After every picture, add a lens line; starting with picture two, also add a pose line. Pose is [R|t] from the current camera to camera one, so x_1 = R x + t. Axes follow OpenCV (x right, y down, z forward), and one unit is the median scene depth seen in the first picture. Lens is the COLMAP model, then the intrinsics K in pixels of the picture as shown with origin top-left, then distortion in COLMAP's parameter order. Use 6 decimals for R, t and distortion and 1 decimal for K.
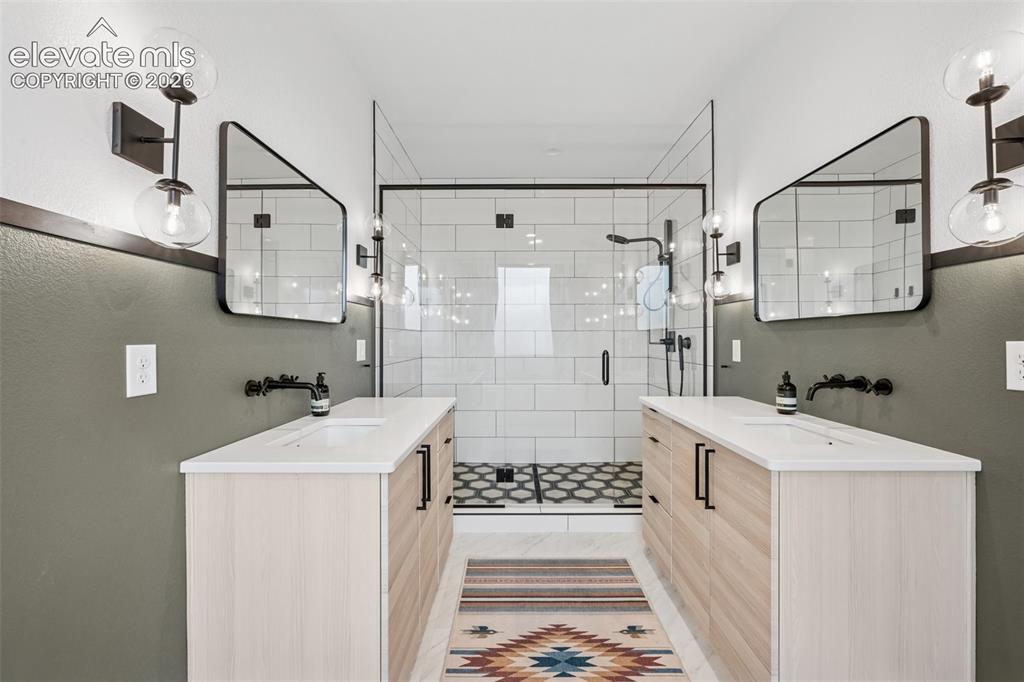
lens RADIAL K [[420.9, 0, 514.0], [0, 420.9, 338.8], [0, 0, 1]] dist [-0.001113, 0.000731]
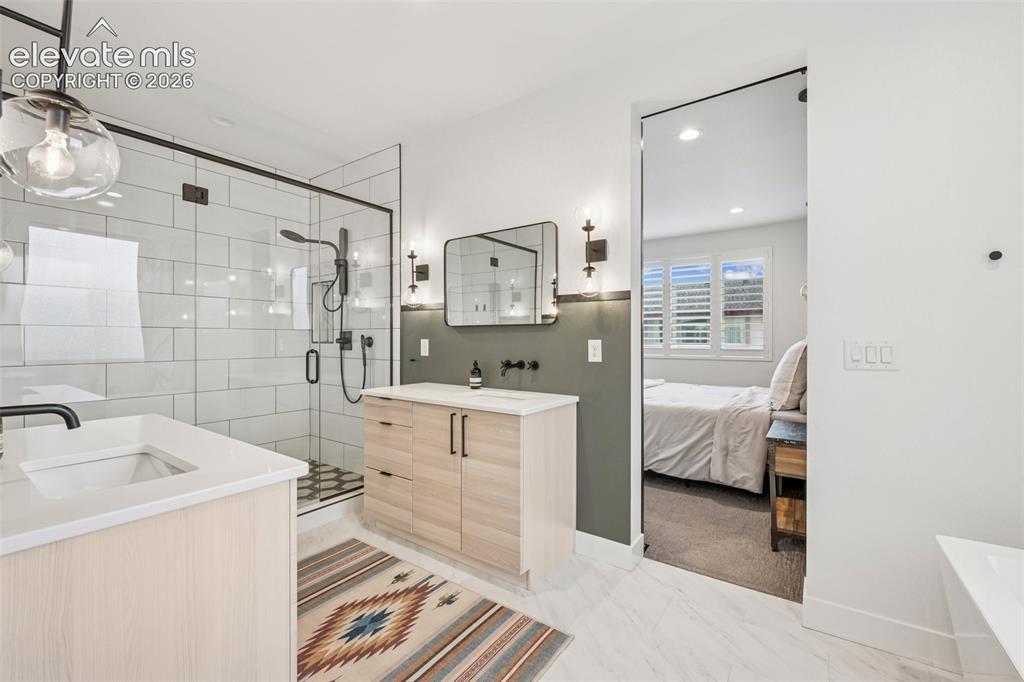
lens RADIAL K [[420.9, 0, 514.0], [0, 420.9, 338.8], [0, 0, 1]] dist [-0.001113, 0.000731]
pose [[0.580668, 0.000158, 0.814140, -0.444099], [-0.002569, 0.999995, 0.001638, -0.001690], [-0.814136, -0.003042, 0.580666, 0.021075]]
